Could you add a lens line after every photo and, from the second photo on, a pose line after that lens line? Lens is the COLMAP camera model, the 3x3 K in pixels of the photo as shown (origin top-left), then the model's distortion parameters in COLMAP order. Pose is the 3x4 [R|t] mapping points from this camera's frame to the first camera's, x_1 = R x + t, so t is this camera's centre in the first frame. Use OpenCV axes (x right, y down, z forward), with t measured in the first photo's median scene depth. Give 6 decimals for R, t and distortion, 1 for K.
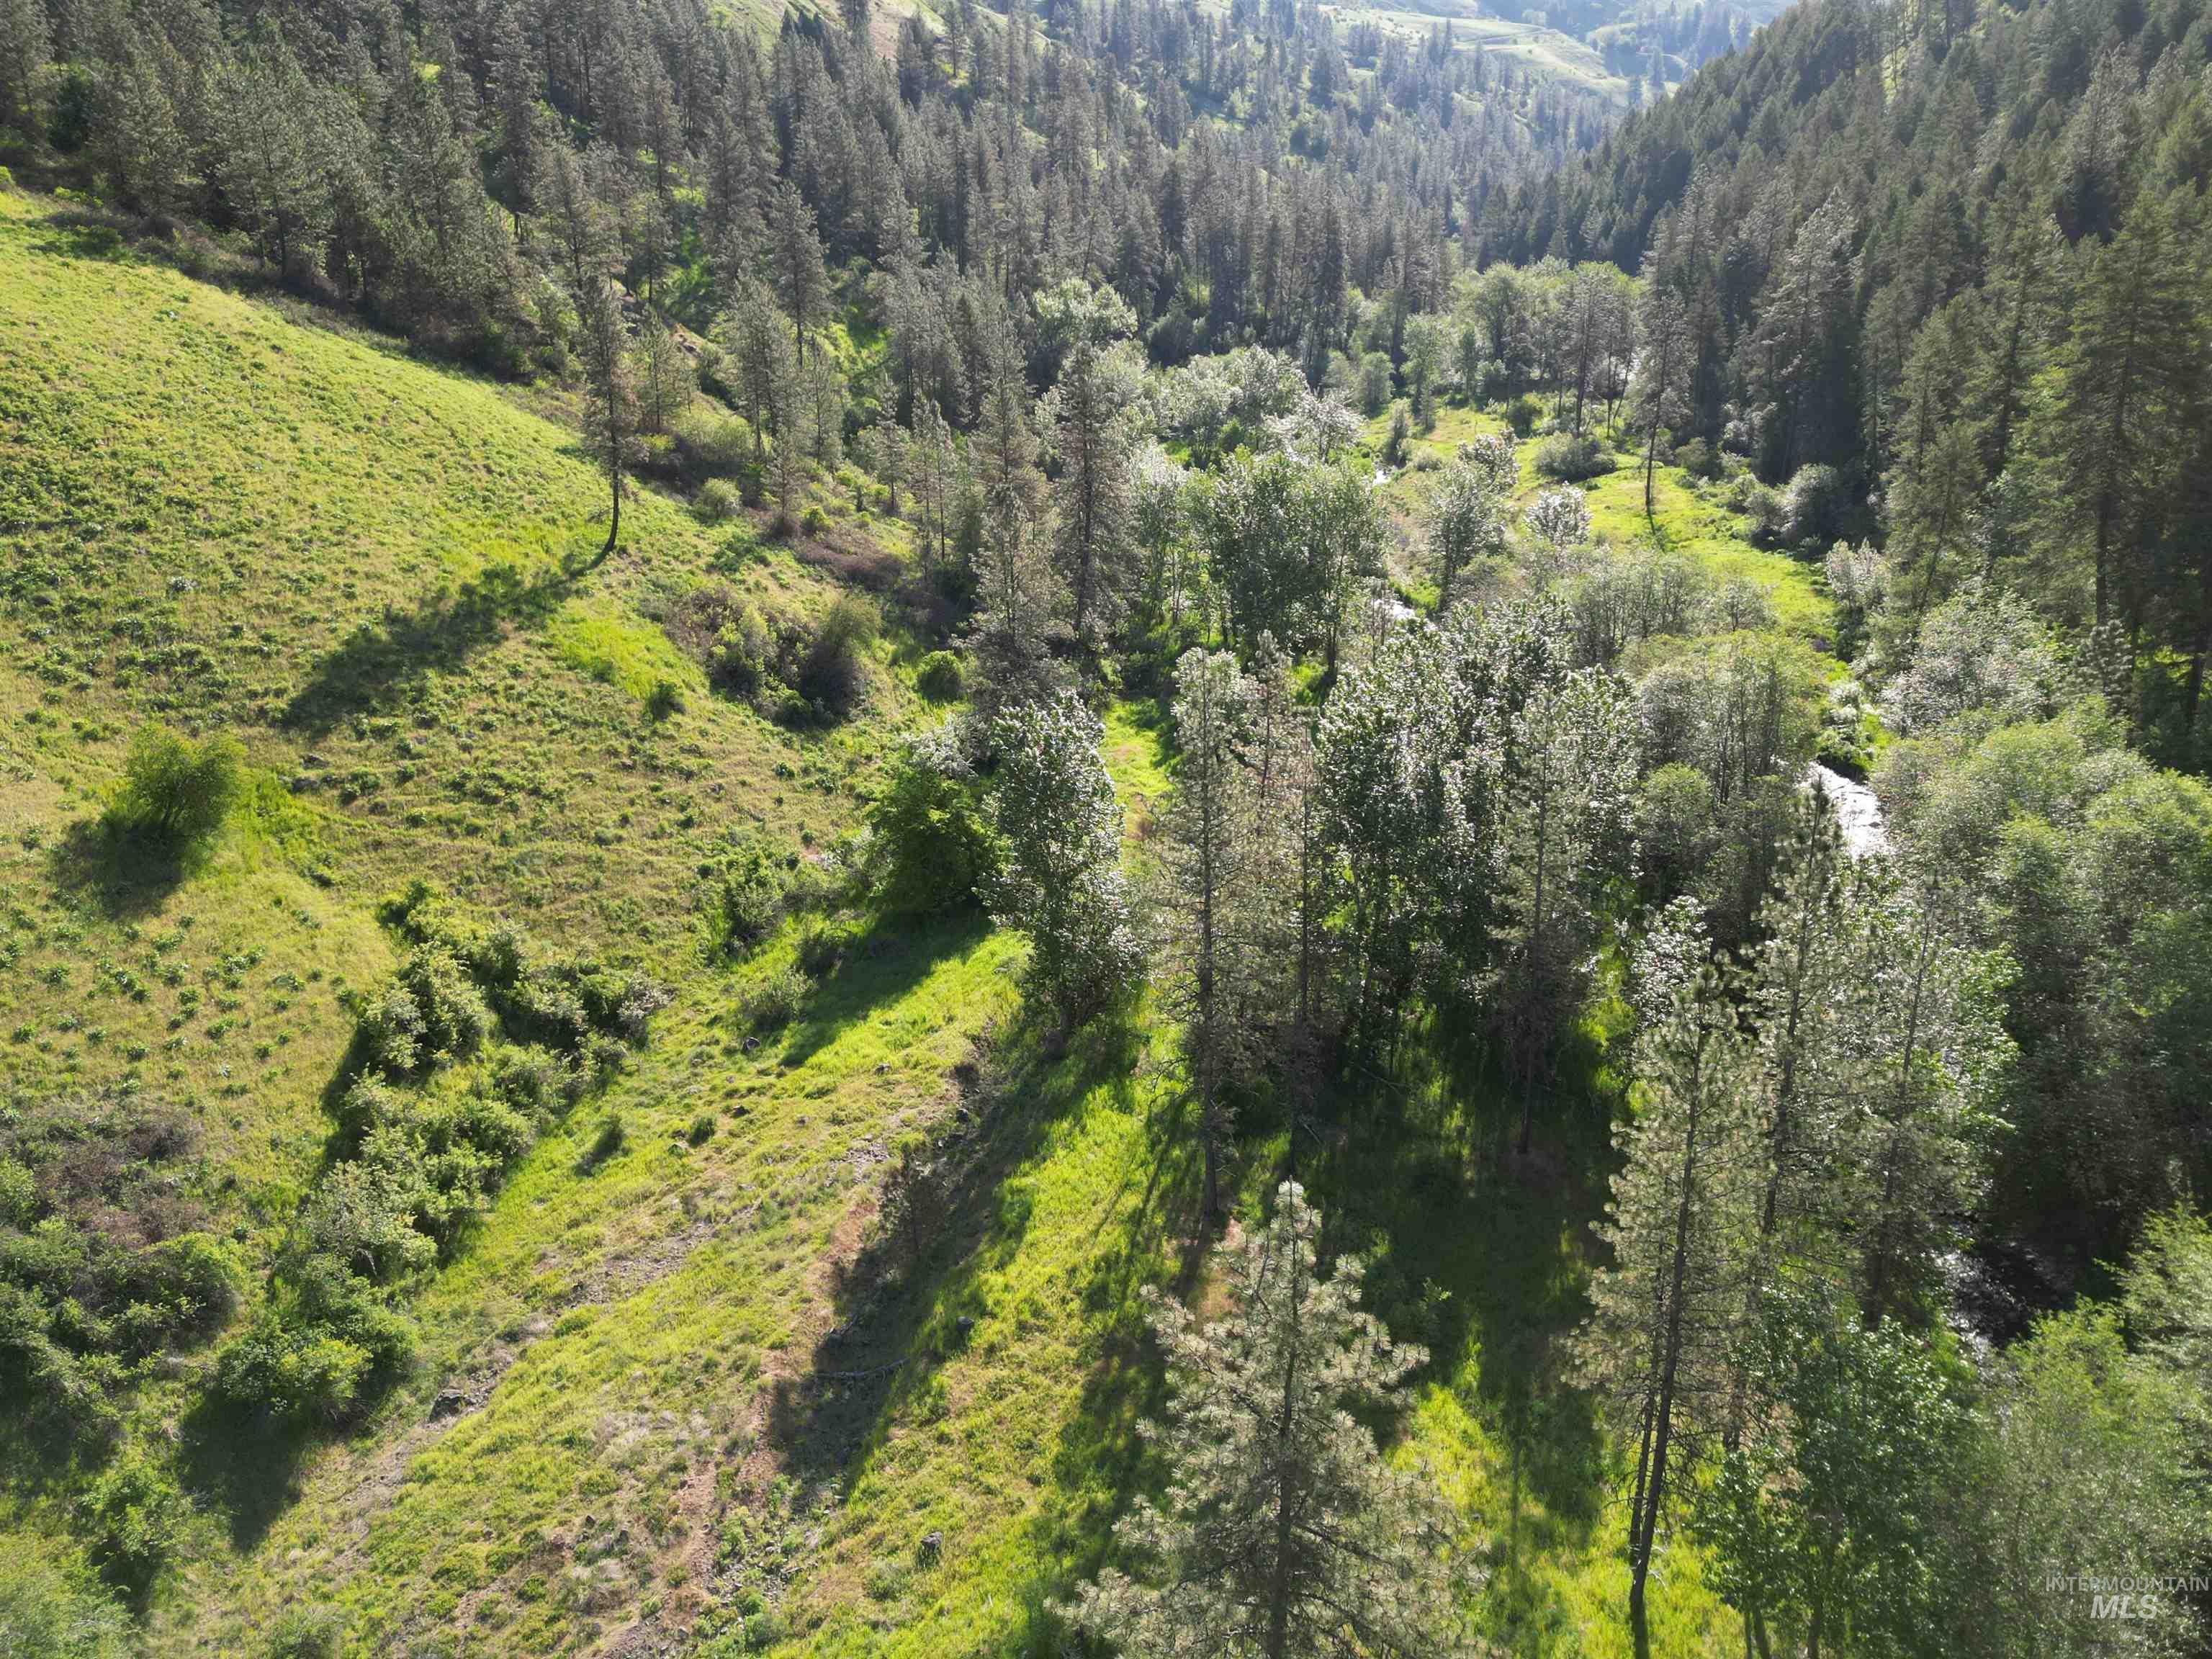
lens RADIAL K [[1668.7, 0, 1113.0], [0, 1668.7, 851.7], [0, 0, 1]] dist [0.088506, -0.071216]
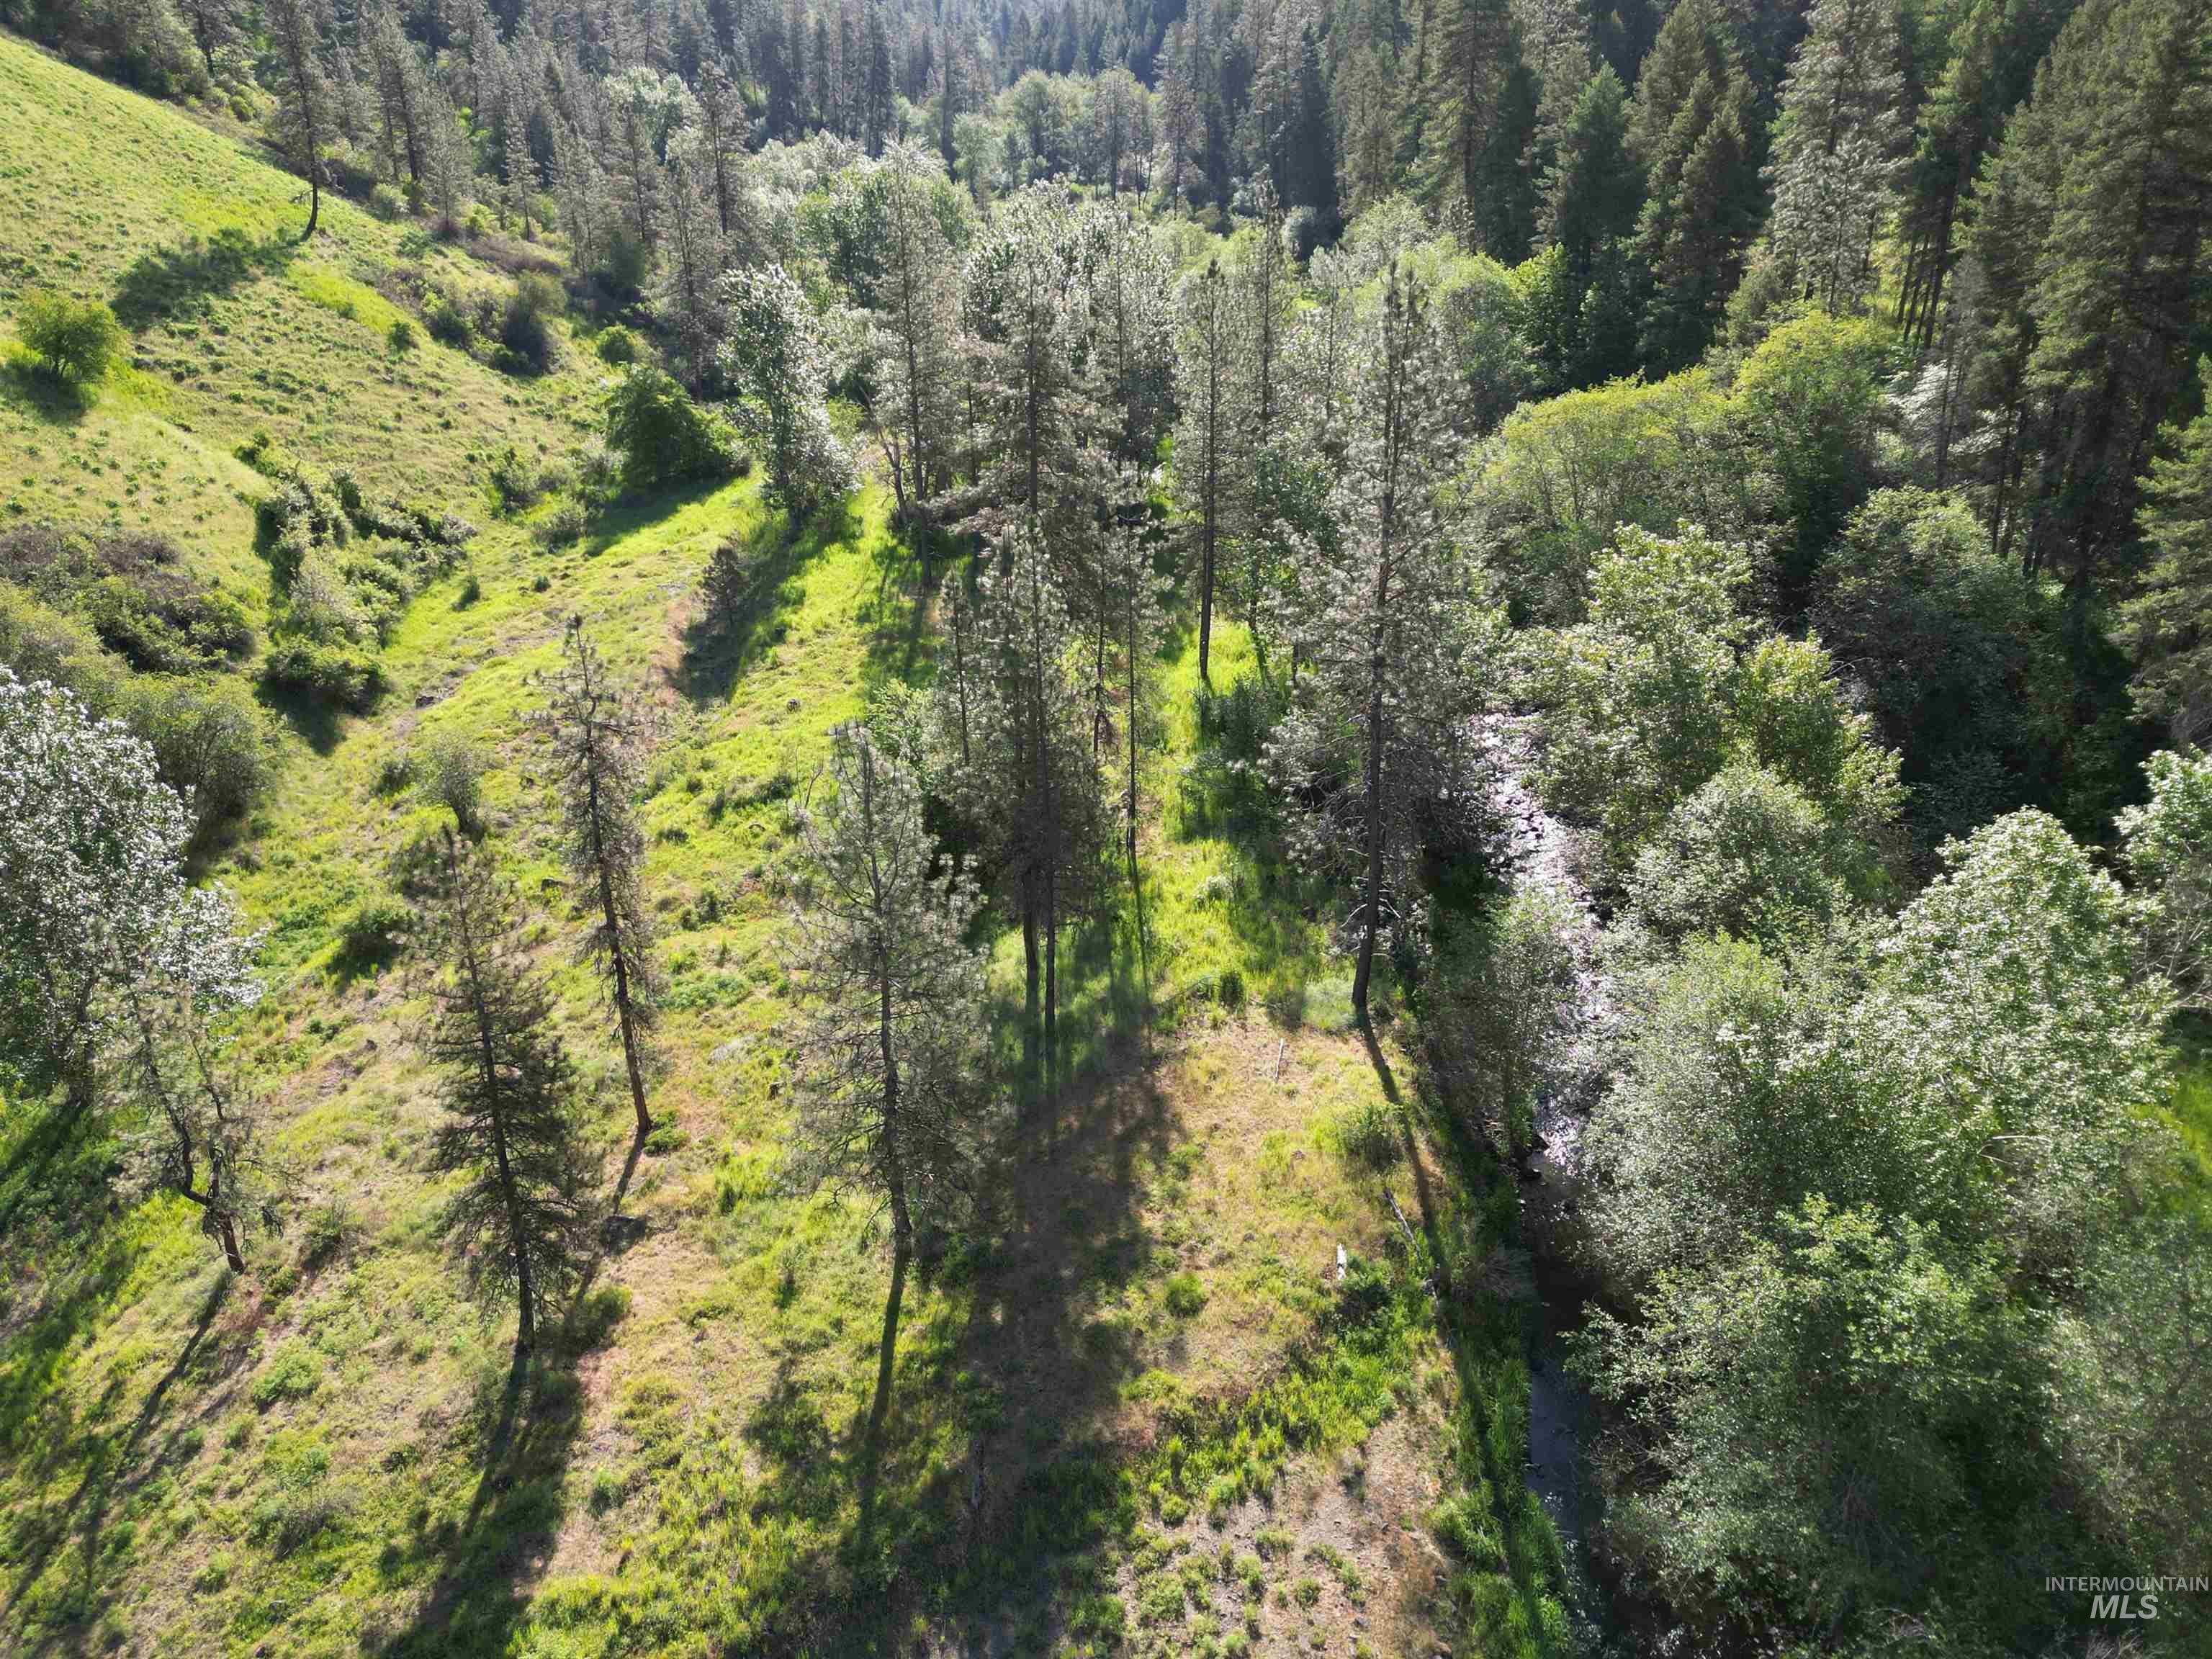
lens RADIAL K [[1668.7, 0, 1104.9], [0, 1668.7, 834.8], [0, 0, 1]] dist [0.088506, -0.071216]
pose [[0.966800, -0.097947, 0.236018, -0.085069], [0.083399, 0.993992, 0.070878, 0.180034], [-0.241542, -0.048841, 0.969160, -0.256600]]
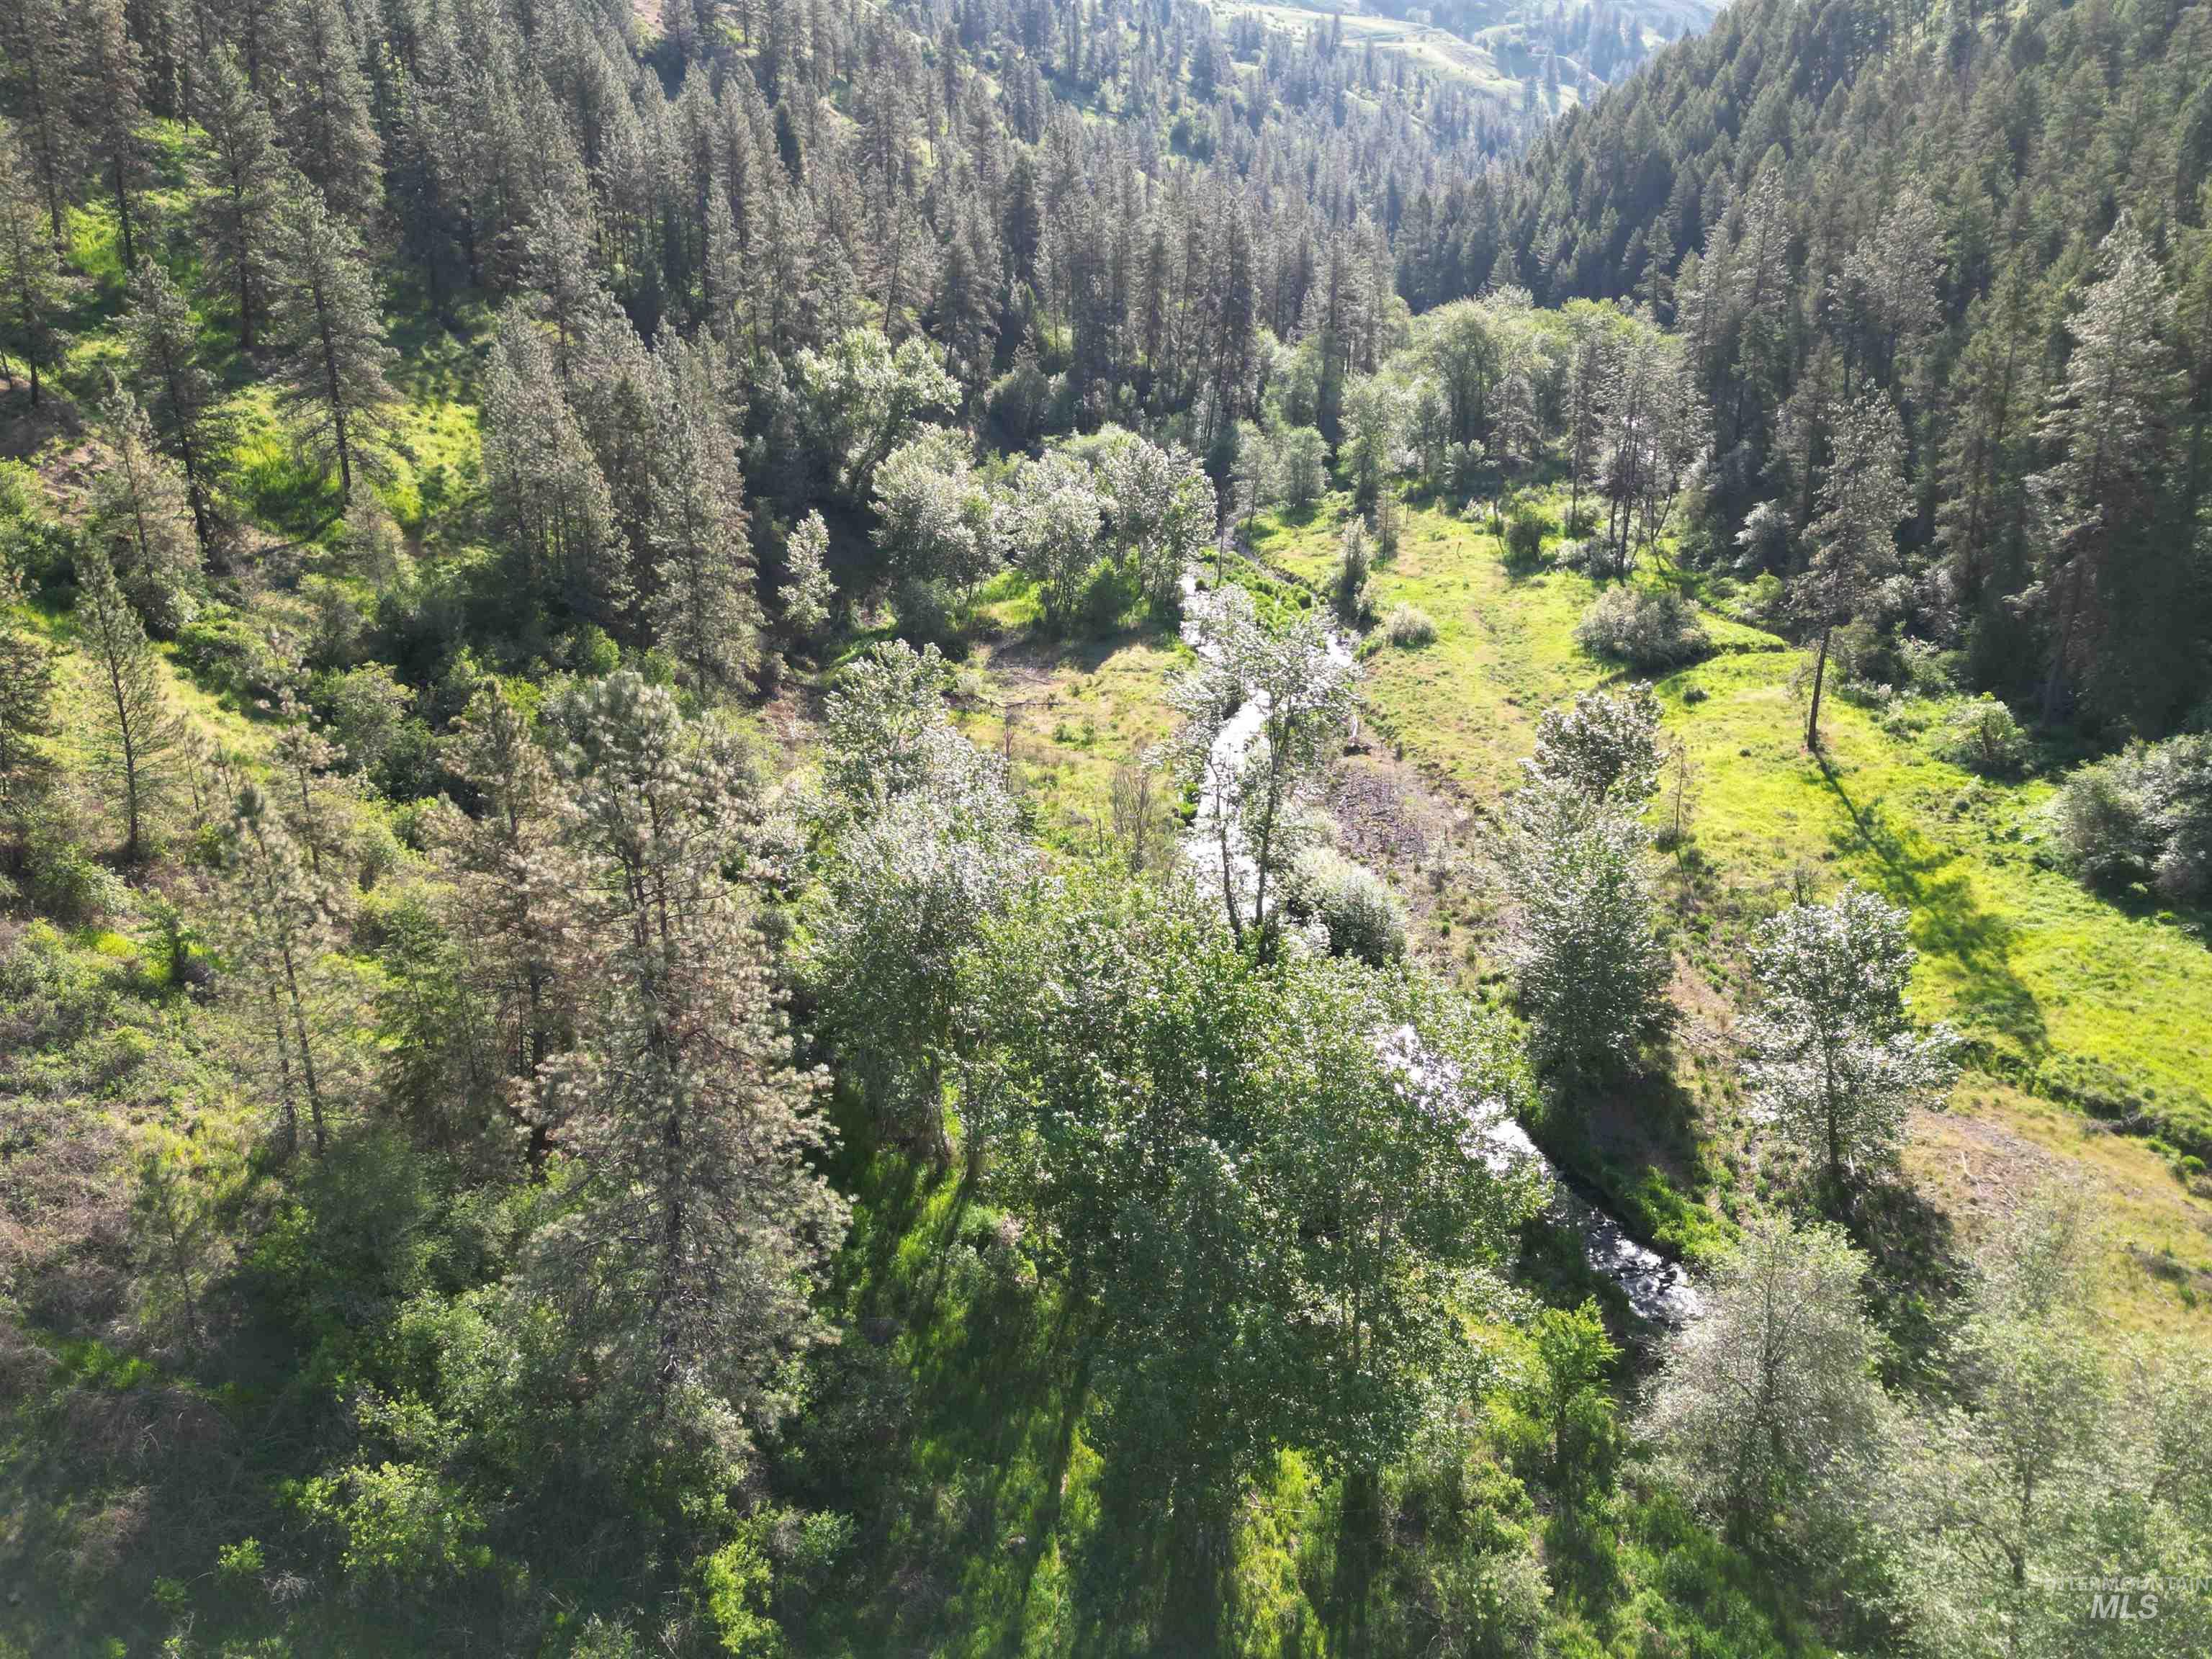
lens RADIAL K [[1668.7, 0, 1105.5], [0, 1668.7, 838.4], [0, 0, 1]] dist [0.088506, -0.071216]
pose [[0.997897, -0.013551, 0.063392, 0.057927], [0.013981, 0.999882, -0.006344, -0.279670], [-0.063298, 0.007217, 0.997969, 0.695775]]
